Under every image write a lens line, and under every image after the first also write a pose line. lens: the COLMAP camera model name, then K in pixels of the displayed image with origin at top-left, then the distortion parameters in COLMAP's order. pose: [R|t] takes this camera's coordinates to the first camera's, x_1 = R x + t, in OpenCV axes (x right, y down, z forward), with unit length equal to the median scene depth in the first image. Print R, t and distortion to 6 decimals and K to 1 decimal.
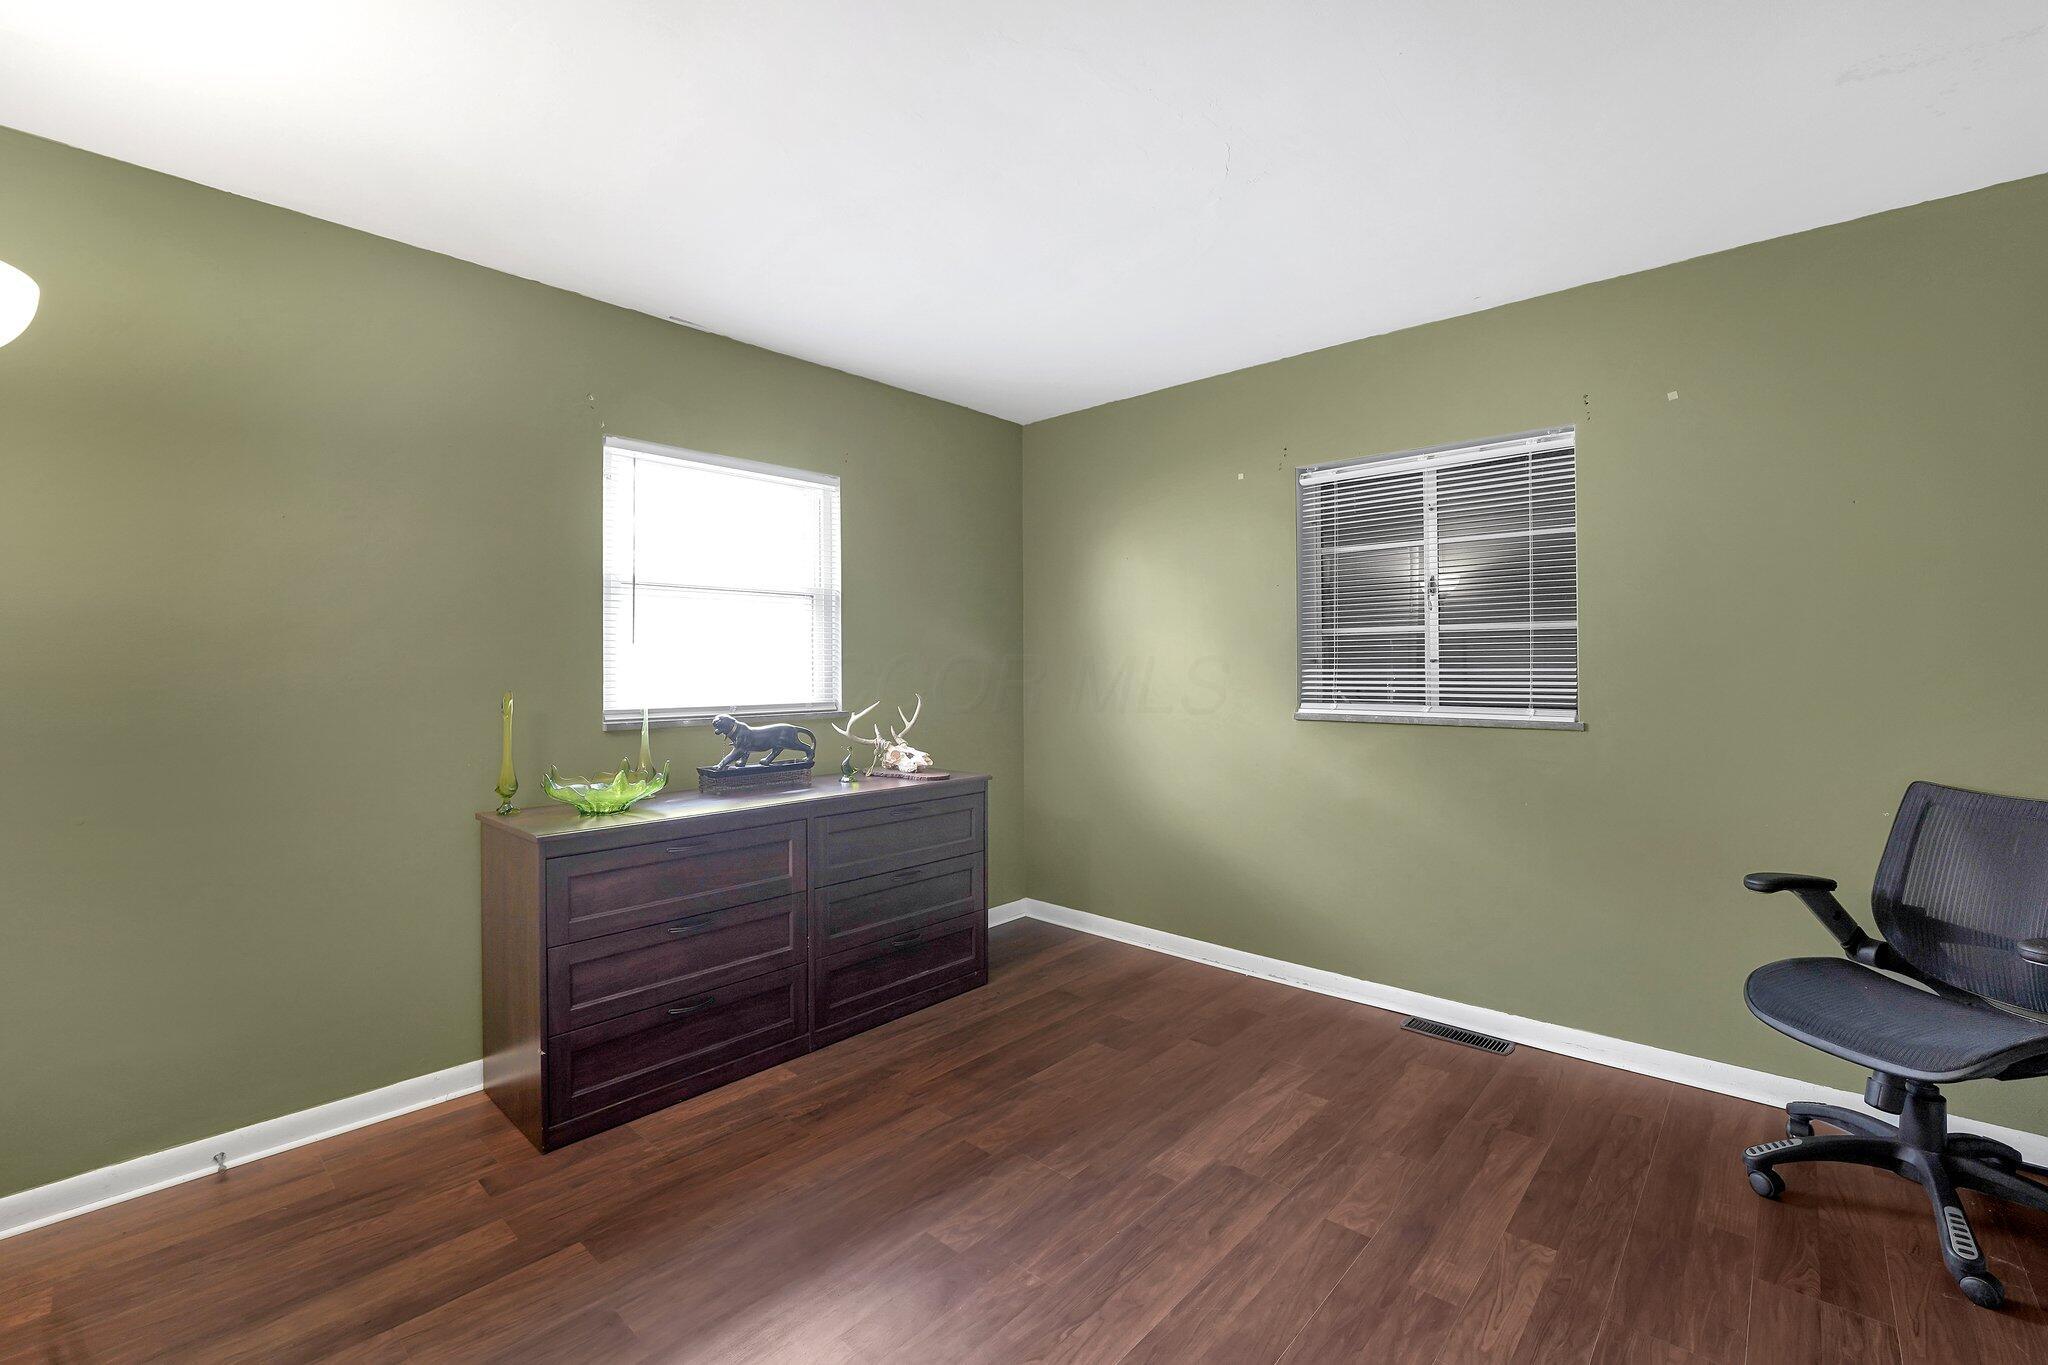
lens RADIAL K [[865.6, 0, 1020.8], [0, 865.6, 674.6], [0, 0, 1]] dist [-0.025711, 0.002495]
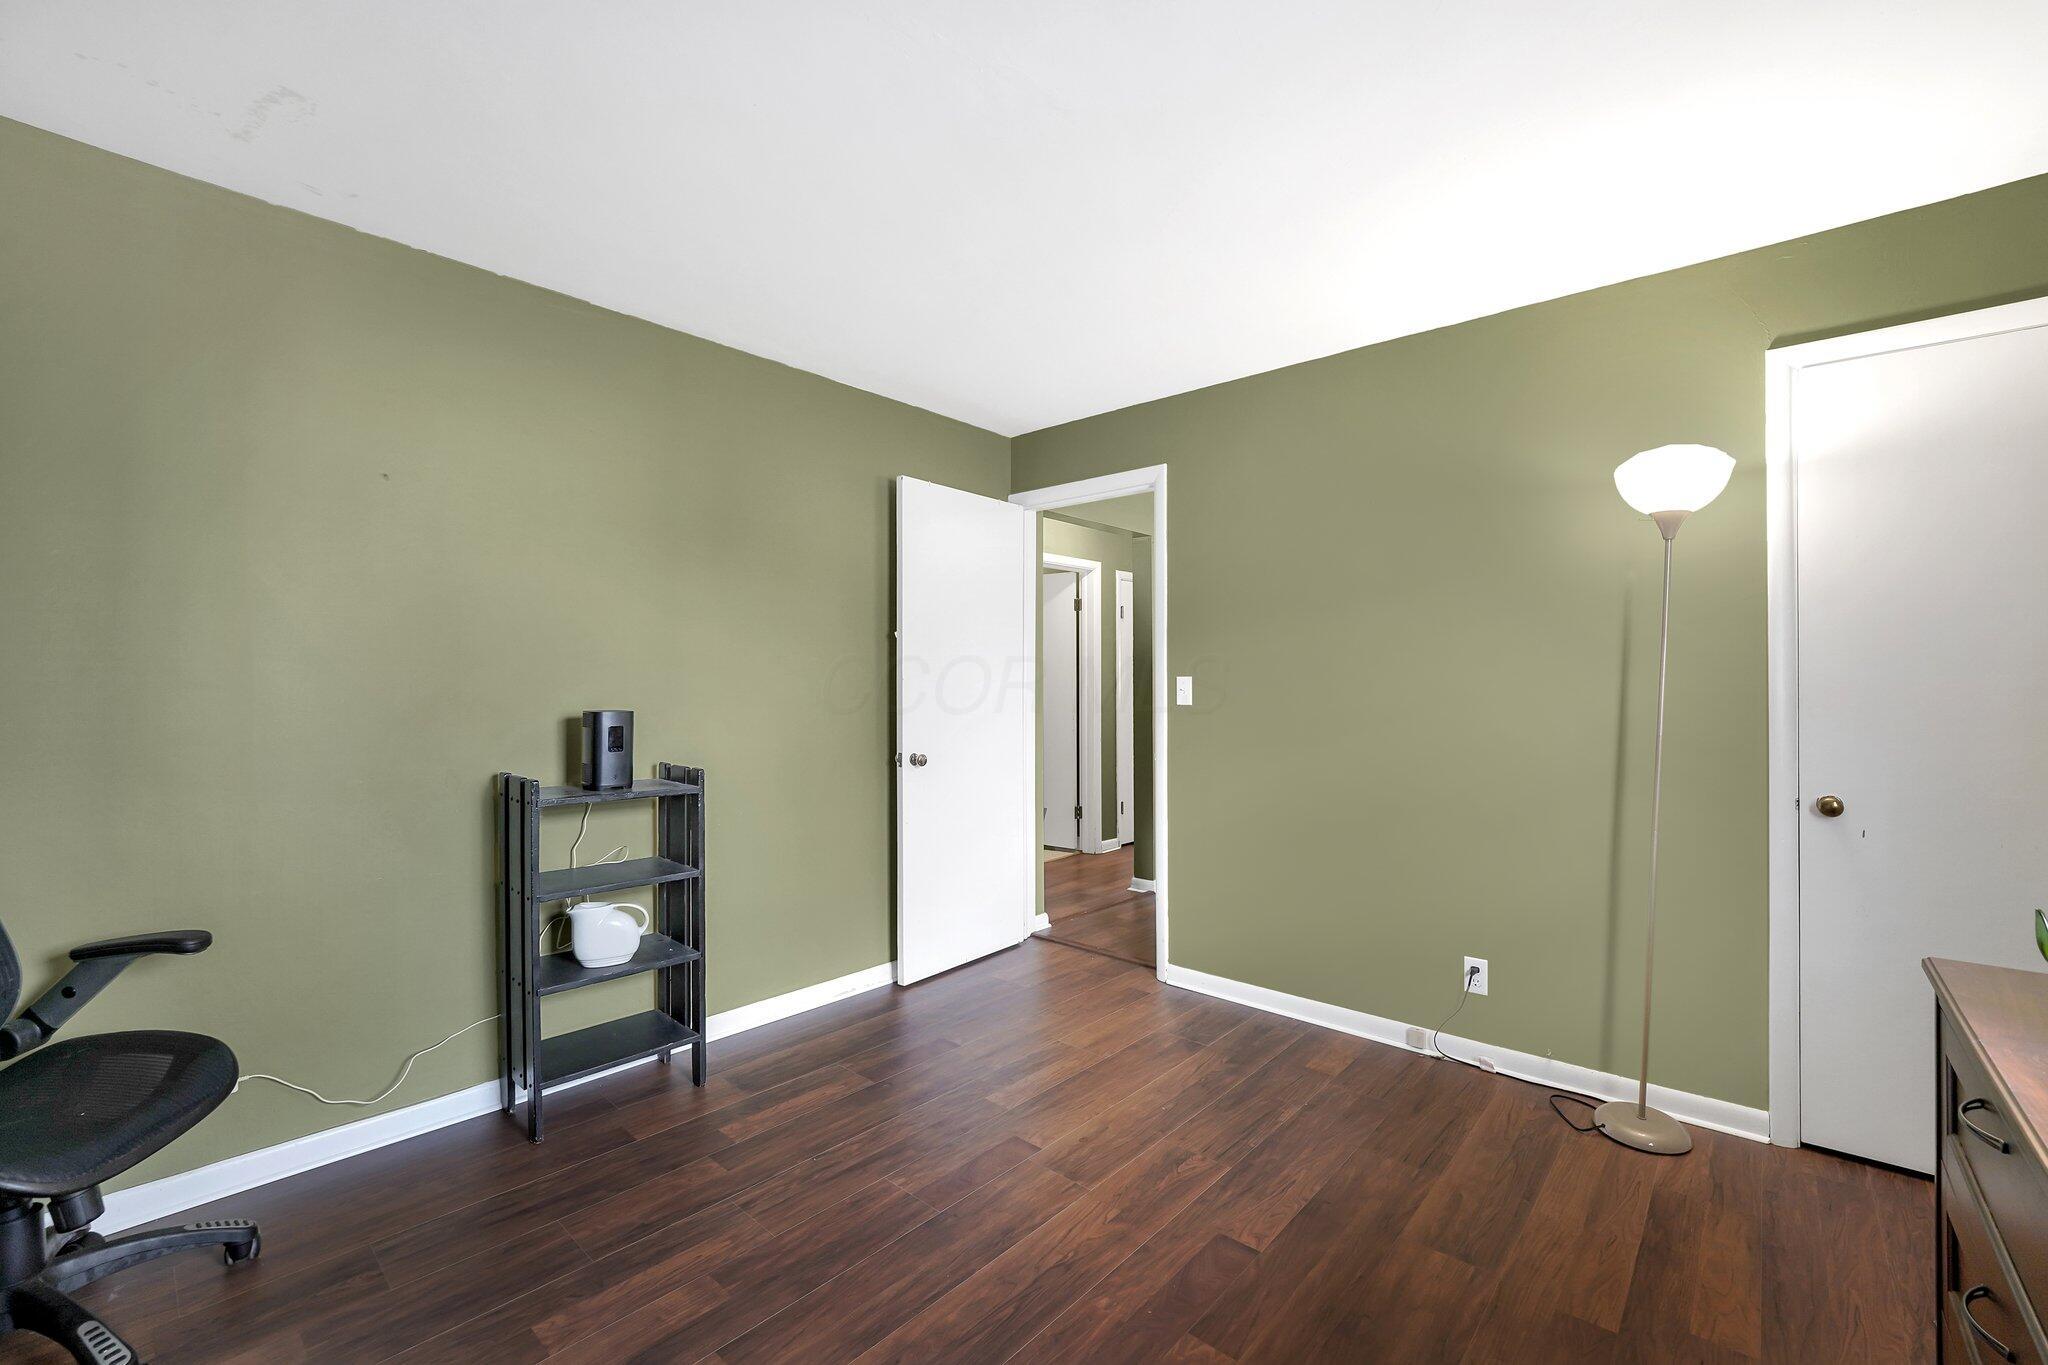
lens RADIAL K [[865.6, 0, 1027.2], [0, 865.6, 683.7], [0, 0, 1]] dist [-0.025711, 0.002495]
pose [[-0.999874, 0.003324, -0.015505, 0.115312], [0.003273, 0.999989, 0.003309, -0.015553], [0.015516, 0.003258, -0.999874, 1.995587]]
